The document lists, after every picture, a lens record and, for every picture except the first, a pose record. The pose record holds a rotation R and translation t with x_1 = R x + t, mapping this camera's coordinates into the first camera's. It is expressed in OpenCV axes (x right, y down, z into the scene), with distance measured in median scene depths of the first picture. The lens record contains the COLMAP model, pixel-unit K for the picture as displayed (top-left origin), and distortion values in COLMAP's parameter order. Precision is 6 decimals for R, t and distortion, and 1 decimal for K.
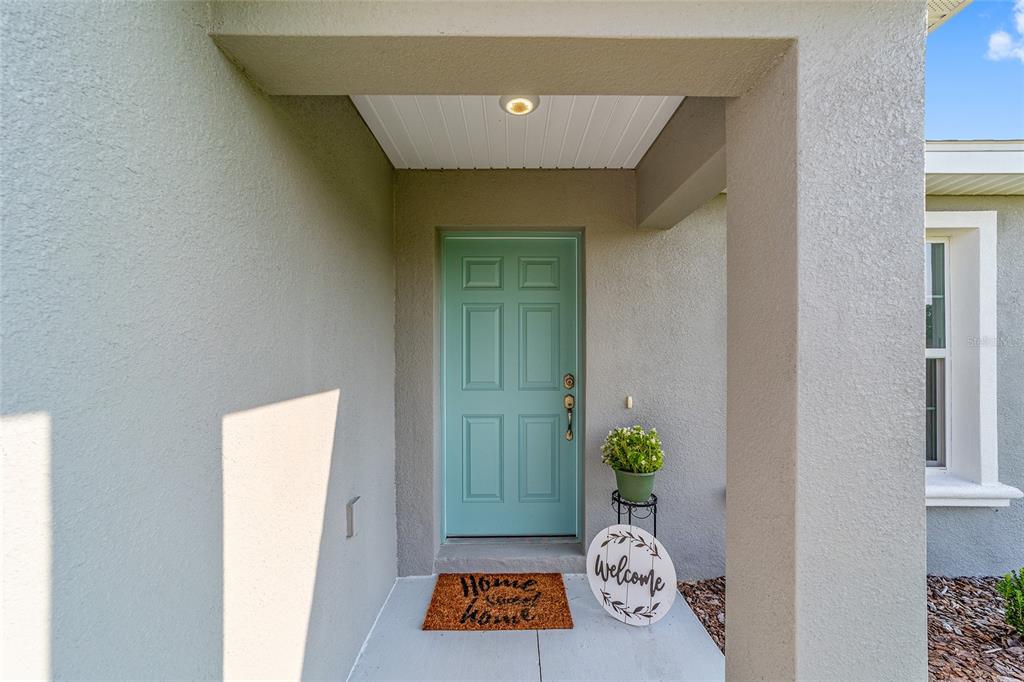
lens RADIAL K [[392.7, 0, 513.8], [0, 392.7, 343.5], [0, 0, 1]] dist [-0.017326, 0.008930]
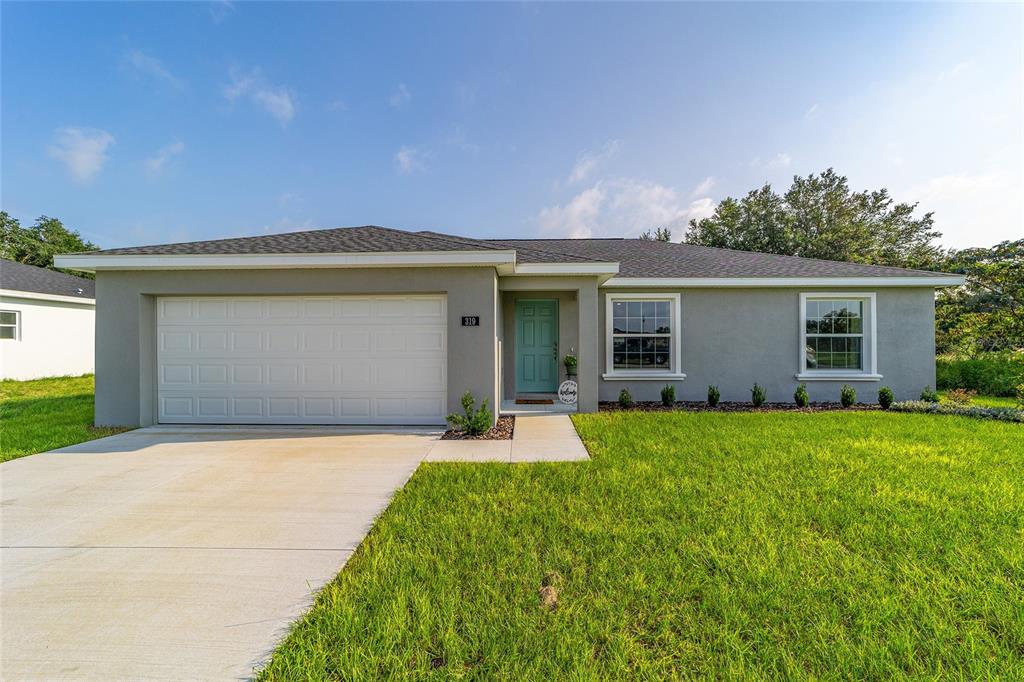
lens RADIAL K [[392.7, 0, 513.8], [0, 392.7, 343.5], [0, 0, 1]] dist [-0.017326, 0.008930]
pose [[0.999021, -0.004544, -0.044002, -0.065322], [0.005461, 0.999770, 0.020747, 0.023230], [0.043897, -0.020967, 0.998816, -2.592884]]
